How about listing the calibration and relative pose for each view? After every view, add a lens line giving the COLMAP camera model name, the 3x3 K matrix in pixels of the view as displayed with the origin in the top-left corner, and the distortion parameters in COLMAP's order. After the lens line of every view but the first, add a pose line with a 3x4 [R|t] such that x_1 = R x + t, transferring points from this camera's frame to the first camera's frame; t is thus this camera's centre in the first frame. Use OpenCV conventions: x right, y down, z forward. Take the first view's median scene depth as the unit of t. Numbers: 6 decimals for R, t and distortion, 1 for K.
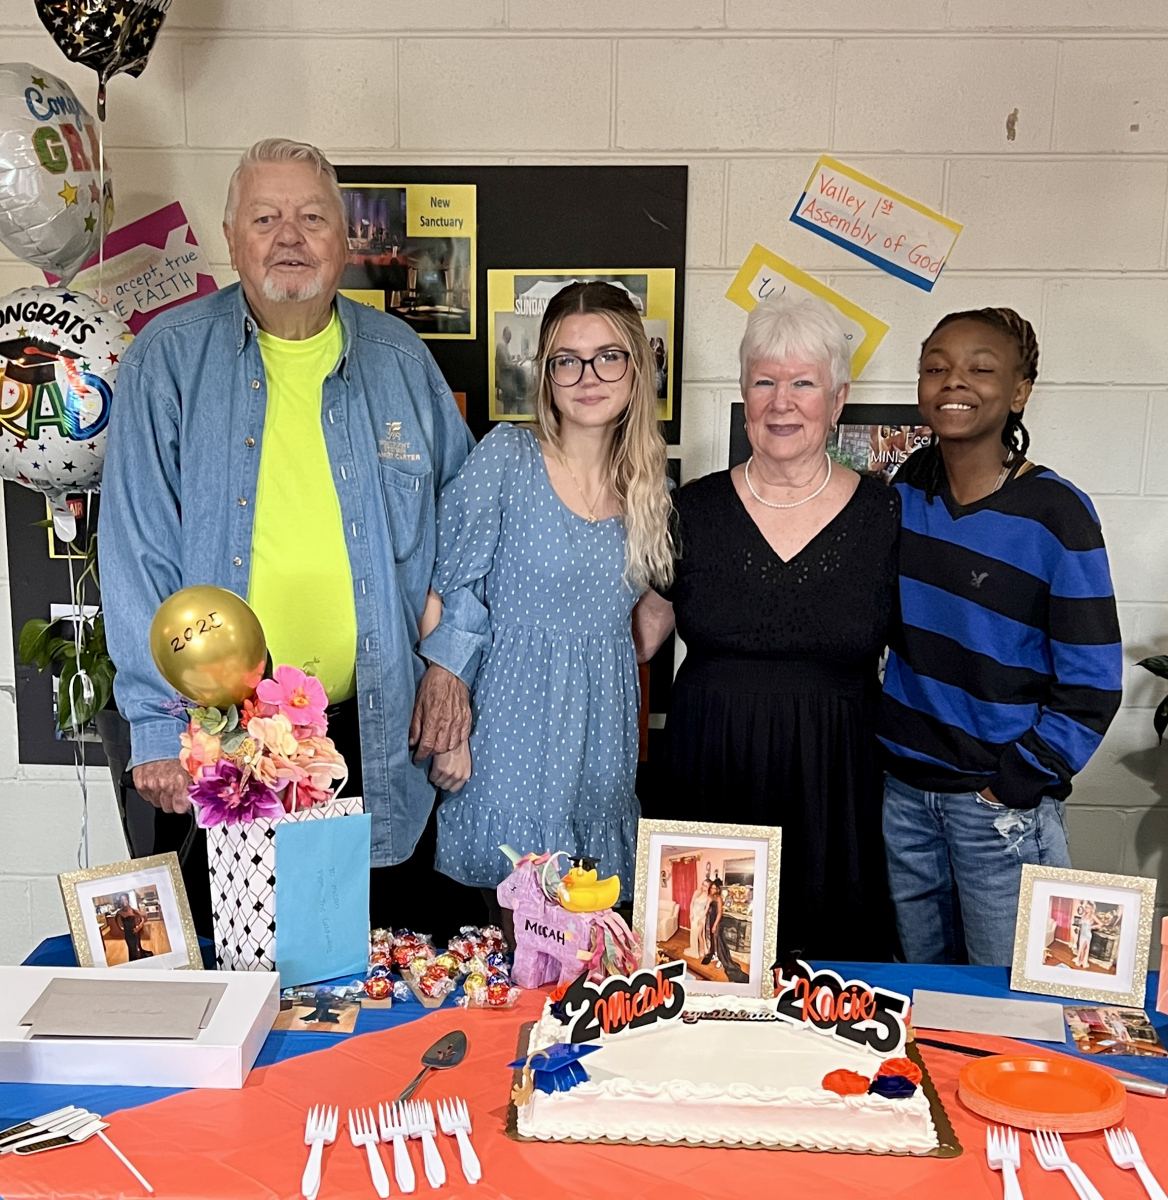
lens RADIAL K [[1817.9, 0, 535.0], [0, 1817.9, 753.4], [0, 0, 1]] dist [0.236074, -0.817557]
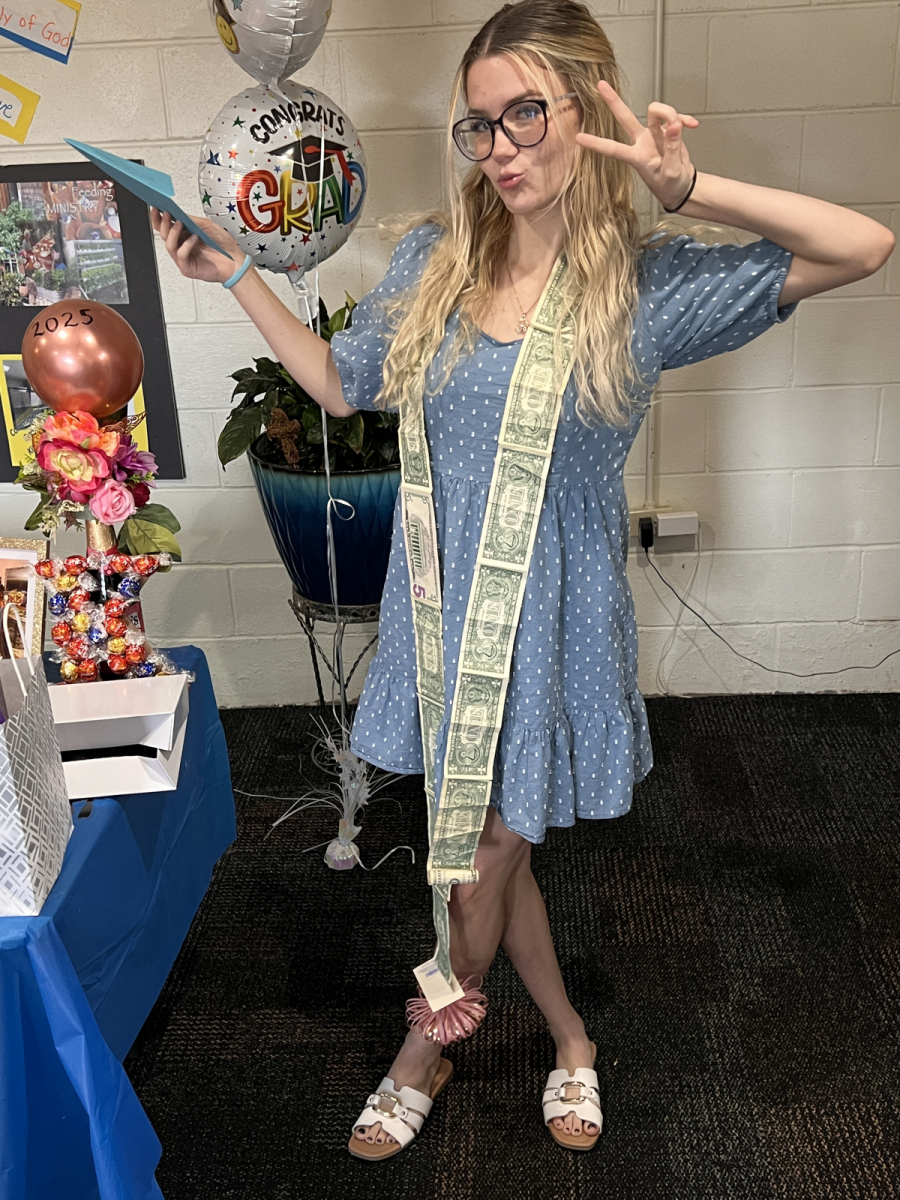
lens RADIAL K [[1261.3, 0, 453.8], [0, 1261.3, 608.6], [0, 0, 1]] dist [0.150812, -0.384317]
pose [[0.998346, -0.054835, -0.017279, 0.681810], [0.056808, 0.987103, 0.149665, -0.019216], [0.008849, -0.150399, 0.988586, 0.197912]]
